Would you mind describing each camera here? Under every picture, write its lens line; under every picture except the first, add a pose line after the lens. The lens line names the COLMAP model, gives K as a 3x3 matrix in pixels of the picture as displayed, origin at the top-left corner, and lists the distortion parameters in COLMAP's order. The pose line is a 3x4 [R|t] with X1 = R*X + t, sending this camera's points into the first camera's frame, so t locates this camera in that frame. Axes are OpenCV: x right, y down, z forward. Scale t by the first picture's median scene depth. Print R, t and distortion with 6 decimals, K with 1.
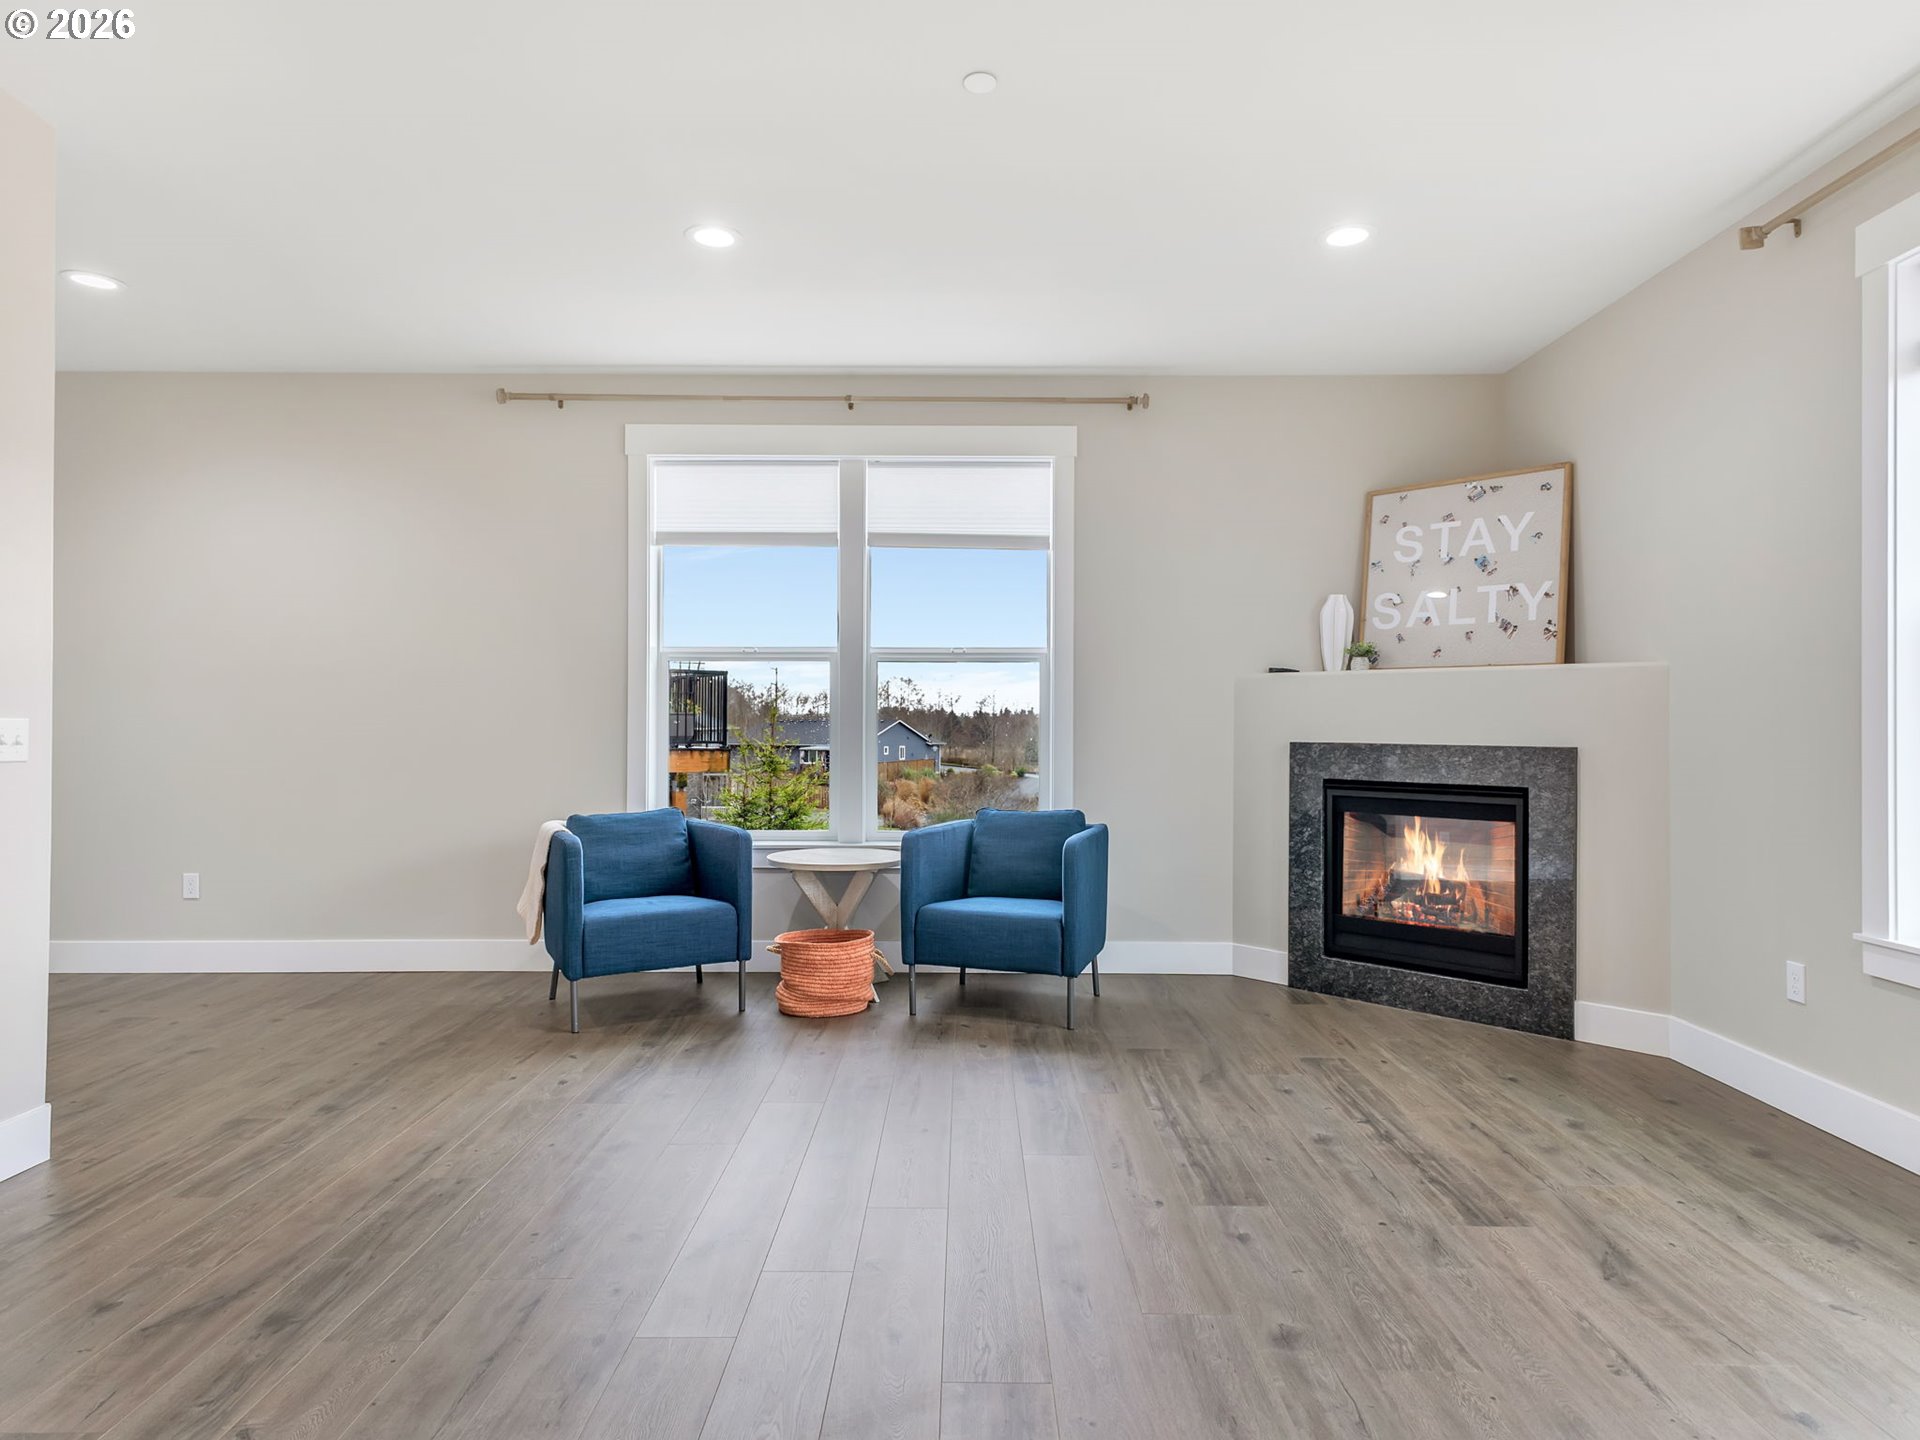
lens RADIAL K [[1039.7, 0, 955.1], [0, 1039.7, 723.7], [0, 0, 1]] dist [0.007862, -0.001423]
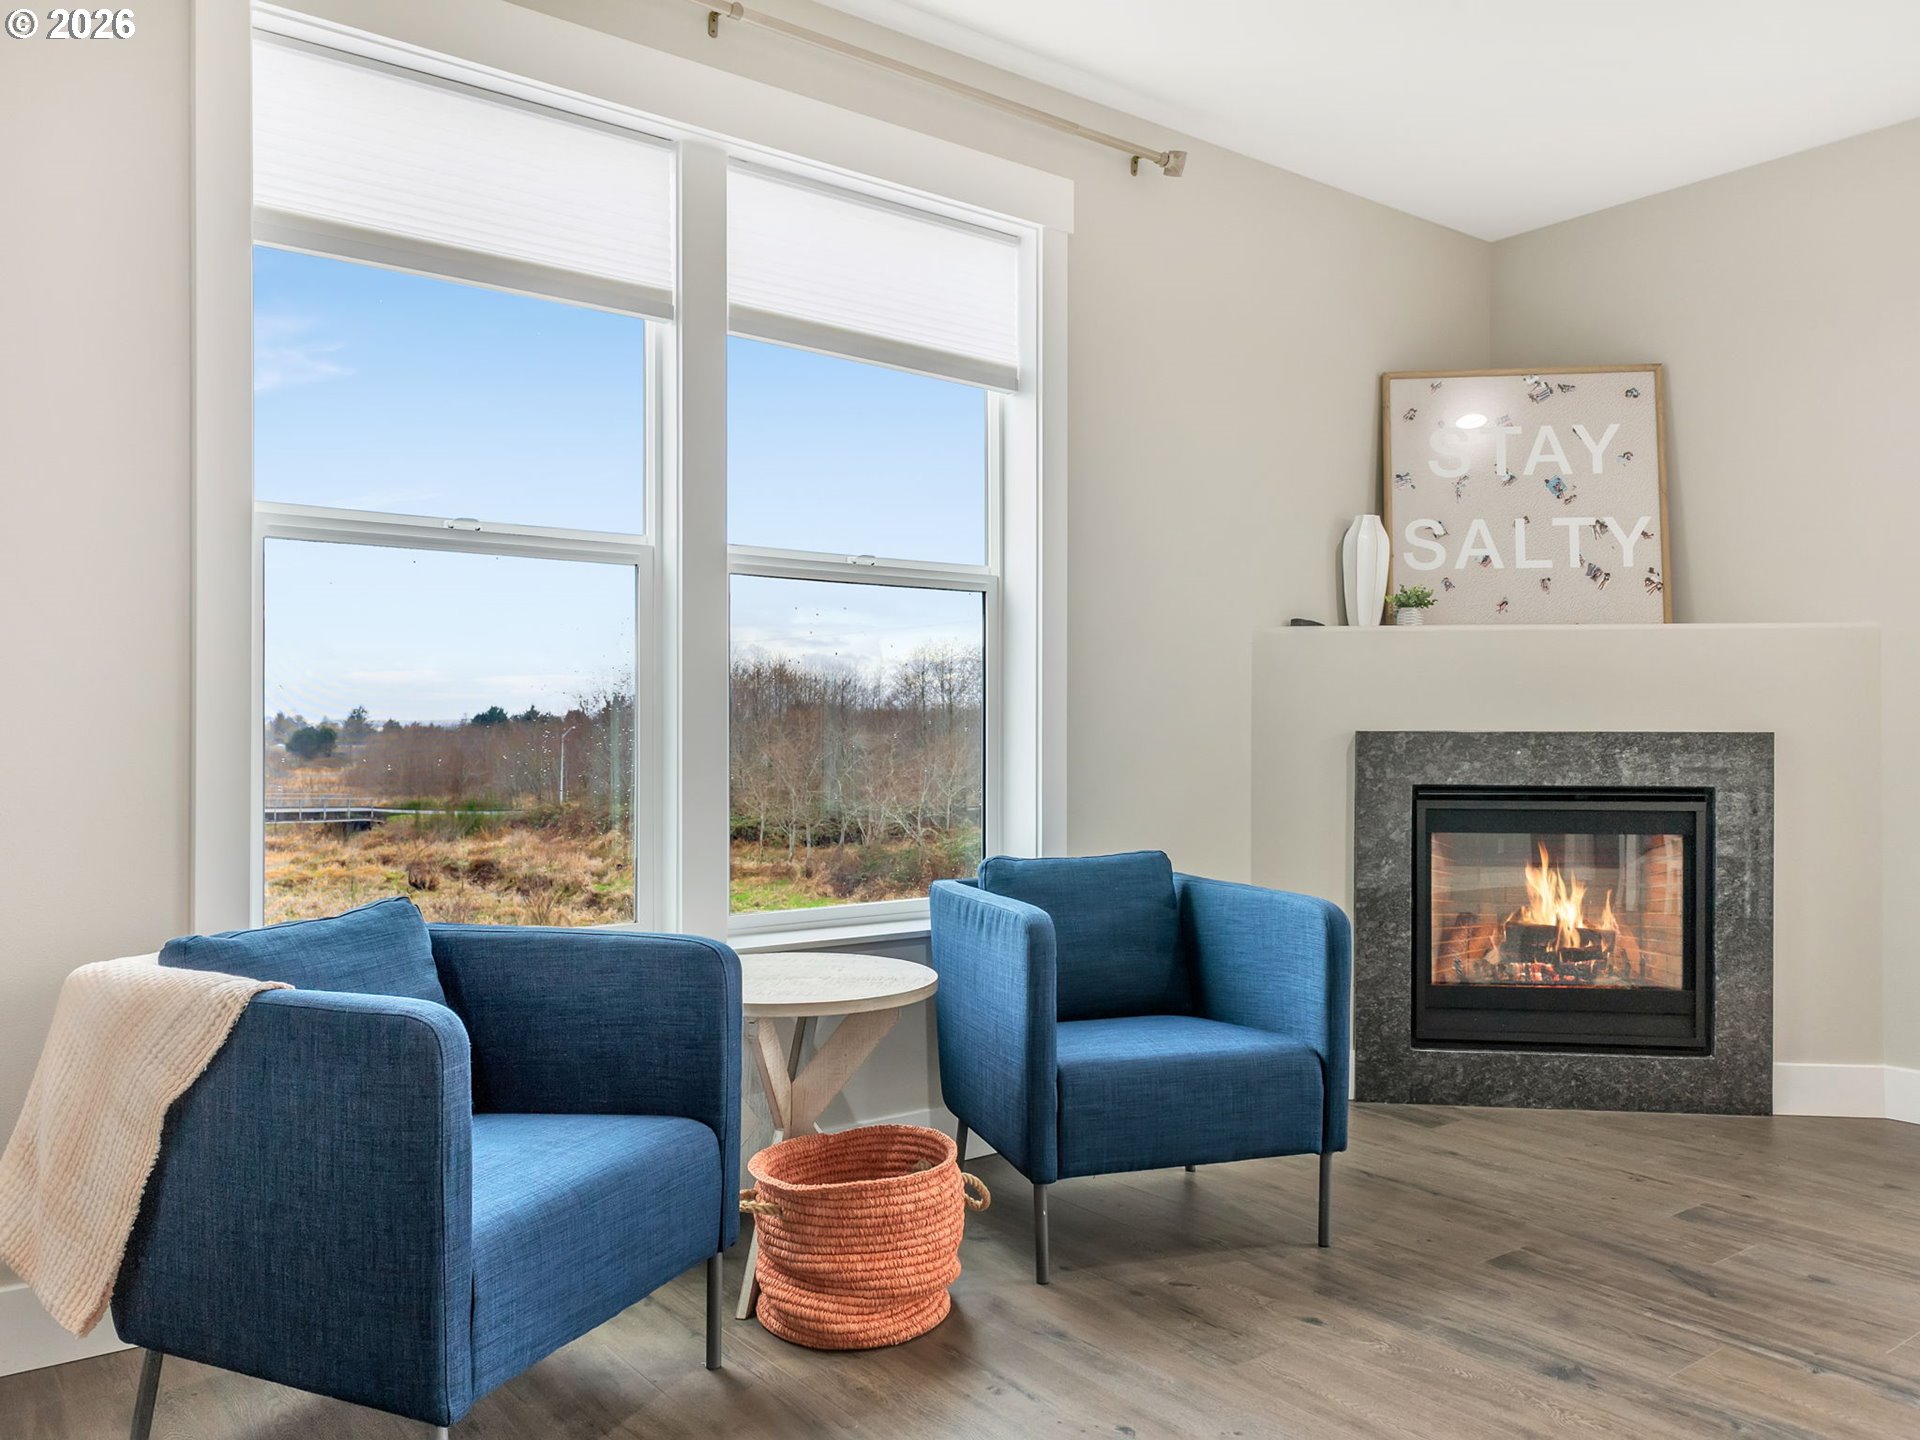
lens RADIAL K [[1384.3, 0, 950.2], [0, 1384.3, 730.8], [0, 0, 1]] dist [0.006814, 0.002489]
pose [[0.803837, -0.006322, 0.594815, -0.432334], [0.002840, 0.999973, 0.006790, 0.011375], [-0.594842, -0.003769, 0.803834, 0.472369]]
